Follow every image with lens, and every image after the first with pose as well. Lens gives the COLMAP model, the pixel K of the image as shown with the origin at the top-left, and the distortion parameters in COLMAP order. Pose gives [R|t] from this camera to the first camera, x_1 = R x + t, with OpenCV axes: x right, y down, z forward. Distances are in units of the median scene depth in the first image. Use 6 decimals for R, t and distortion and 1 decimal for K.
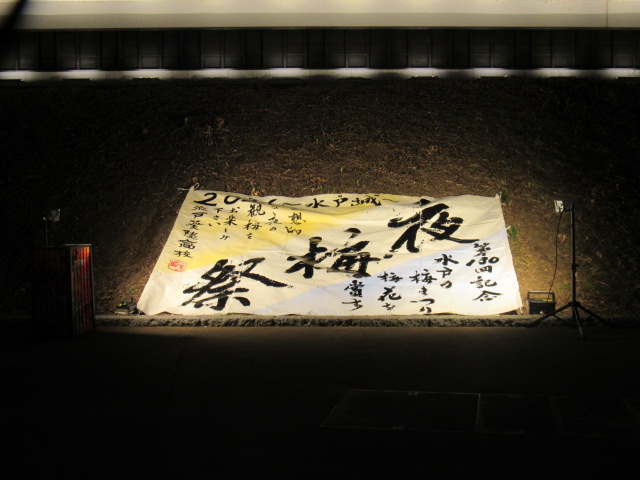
lens RADIAL K [[758.9, 0, 320.0], [0, 758.9, 240.6], [0, 0, 1]] dist [-0.008703, 0.000000]
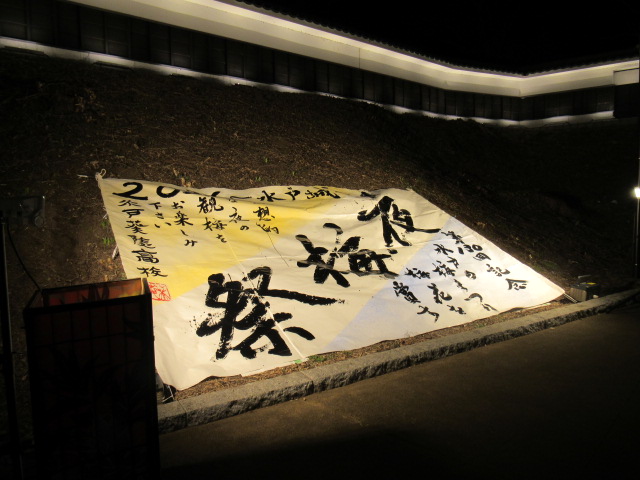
lens RADIAL K [[470.3, 0, 320.2], [0, 470.3, 235.8], [0, 0, 1]] dist [-0.014354, -0.001965]
pose [[0.773738, -0.052752, 0.631305, -0.301656], [0.045775, 0.998578, 0.027339, -0.016619], [-0.631849, 0.007745, 0.775053, 0.560623]]
